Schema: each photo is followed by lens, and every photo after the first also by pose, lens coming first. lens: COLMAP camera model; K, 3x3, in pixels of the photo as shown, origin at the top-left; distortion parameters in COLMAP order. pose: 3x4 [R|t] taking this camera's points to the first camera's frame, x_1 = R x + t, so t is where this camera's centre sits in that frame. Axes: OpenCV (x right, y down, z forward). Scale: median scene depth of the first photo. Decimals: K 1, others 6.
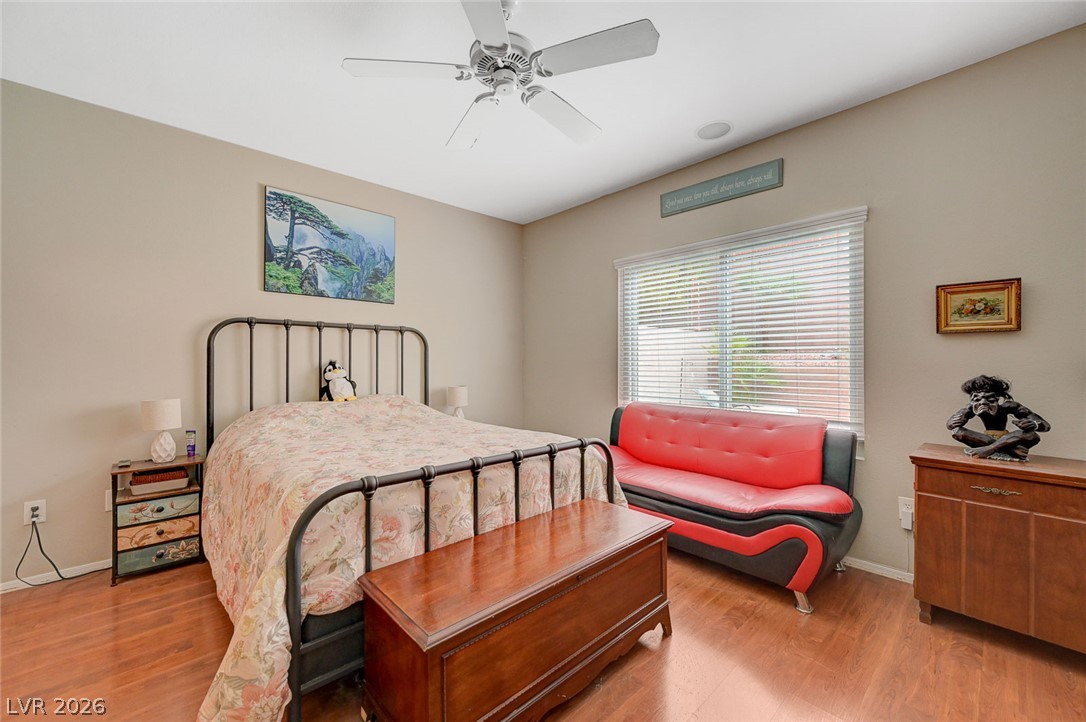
lens RADIAL K [[431.3, 0, 545.9], [0, 431.3, 362.3], [0, 0, 1]] dist [0.000899, 0.000210]
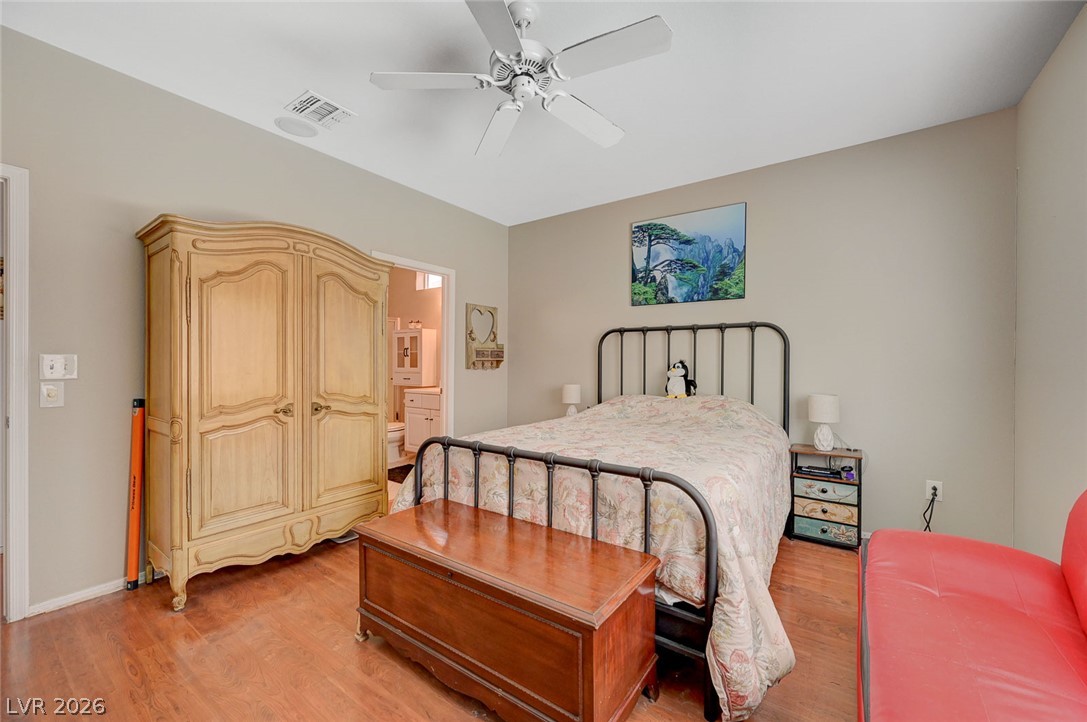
lens RADIAL K [[424.8, 0, 547.7], [0, 424.8, 364.3], [0, 0, 1]] dist [-0.006397, 0.000513]
pose [[0.198240, 0.008371, -0.980118, 0.506554], [-0.004685, 0.999960, 0.007593, -0.000360], [0.980142, 0.003087, 0.198272, 0.477145]]
